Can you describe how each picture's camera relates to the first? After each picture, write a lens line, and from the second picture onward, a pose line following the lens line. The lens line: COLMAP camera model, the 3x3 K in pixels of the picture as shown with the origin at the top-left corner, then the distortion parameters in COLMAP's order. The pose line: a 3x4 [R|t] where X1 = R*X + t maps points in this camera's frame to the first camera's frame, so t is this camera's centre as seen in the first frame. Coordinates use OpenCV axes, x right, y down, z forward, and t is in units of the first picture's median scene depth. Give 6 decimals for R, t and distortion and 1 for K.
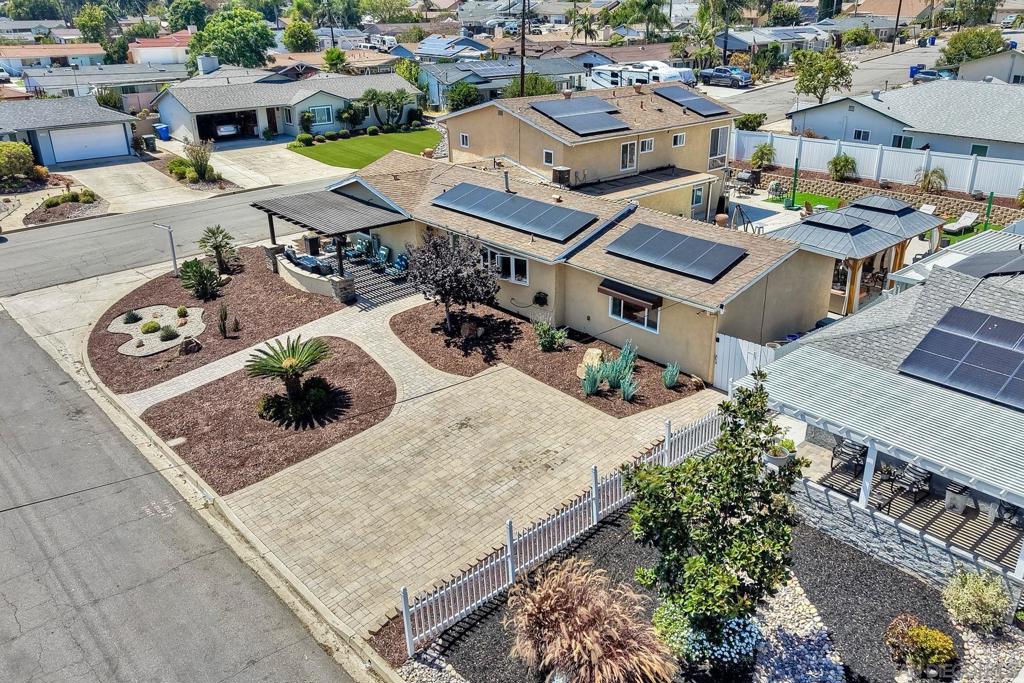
lens RADIAL K [[803.9, 0, 516.2], [0, 803.9, 344.5], [0, 0, 1]] dist [0.059817, -0.087577]
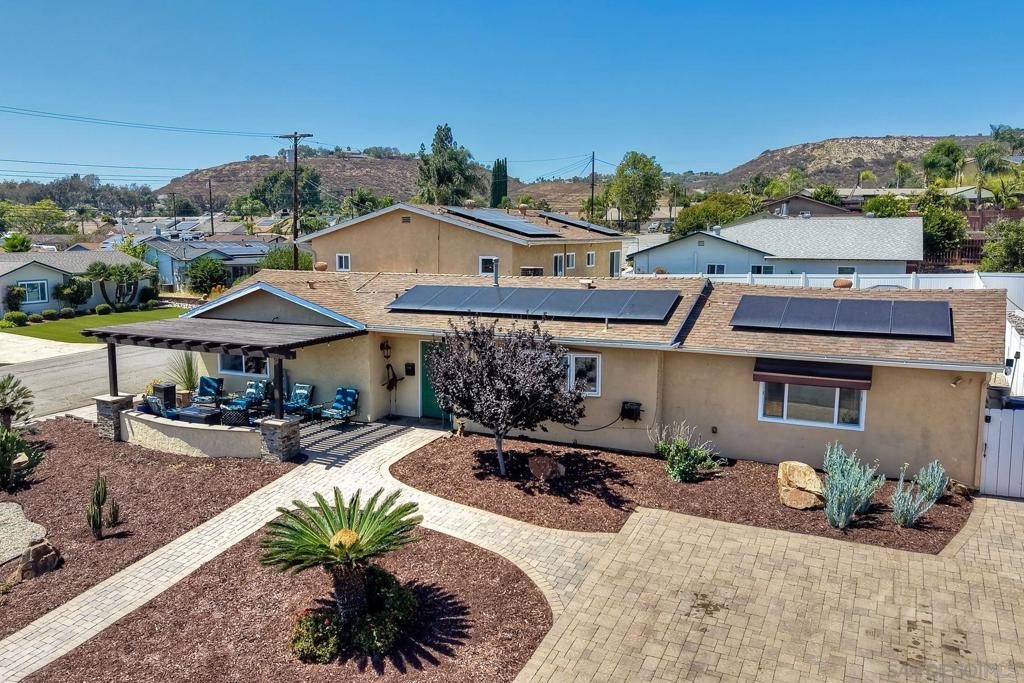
lens RADIAL K [[859.2, 0, 509.6], [0, 859.2, 283.8], [0, 0, 1]] dist [0.083088, -0.120434]
pose [[0.942787, -0.033012, 0.331756, -0.285125], [0.133456, 0.949252, -0.284798, 0.032030], [-0.305519, 0.312779, 0.899349, 0.336210]]
